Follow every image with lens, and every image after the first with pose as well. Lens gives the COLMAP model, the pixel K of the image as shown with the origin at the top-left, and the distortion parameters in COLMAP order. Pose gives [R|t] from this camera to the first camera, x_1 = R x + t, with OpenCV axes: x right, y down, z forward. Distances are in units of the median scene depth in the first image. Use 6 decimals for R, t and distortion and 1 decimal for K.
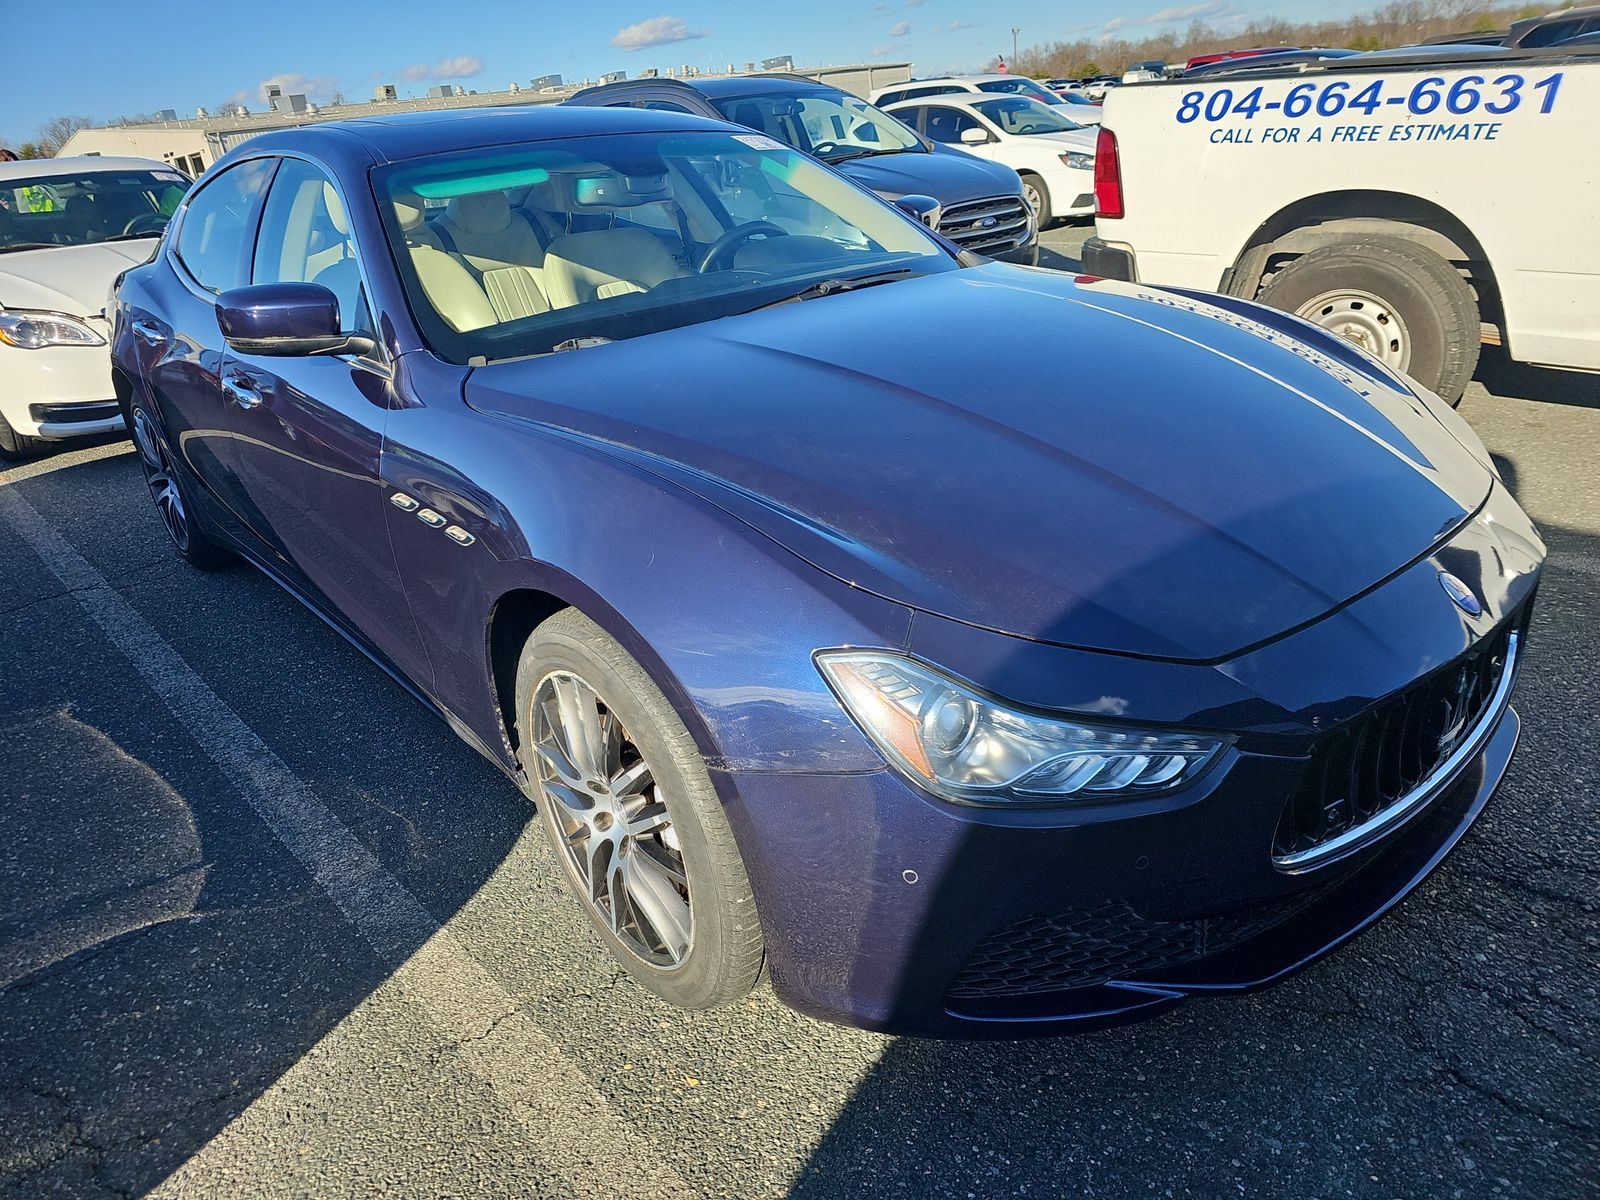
lens RADIAL K [[1144.0, 0, 800.0], [0, 1144.0, 600.0], [0, 0, 1]] dist [0.049150, -0.062252]
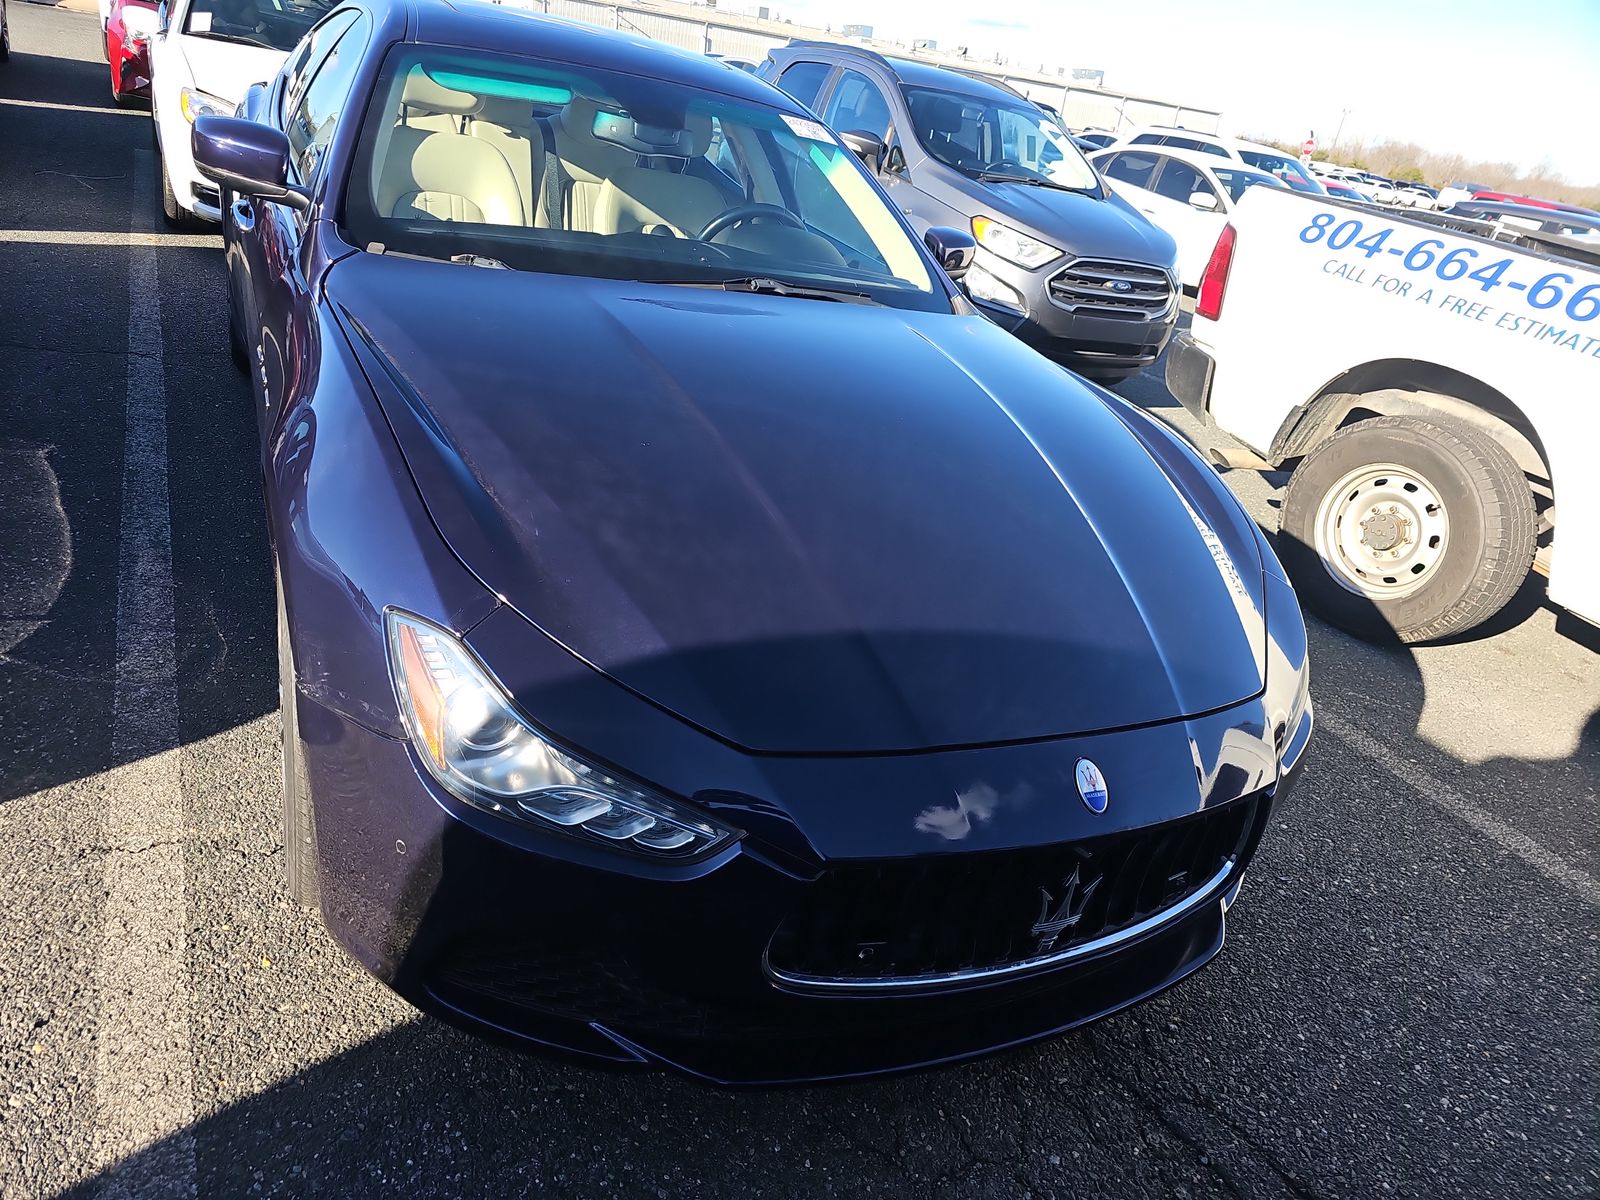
lens RADIAL K [[1125.0, 0, 772.6], [0, 1125.0, 620.6], [0, 0, 1]] dist [0.051049, -0.061998]
pose [[0.930837, 0.340267, -0.133272, 0.232942], [-0.334424, 0.940198, 0.064715, -0.060410], [0.147323, -0.015669, 0.988964, 0.032691]]
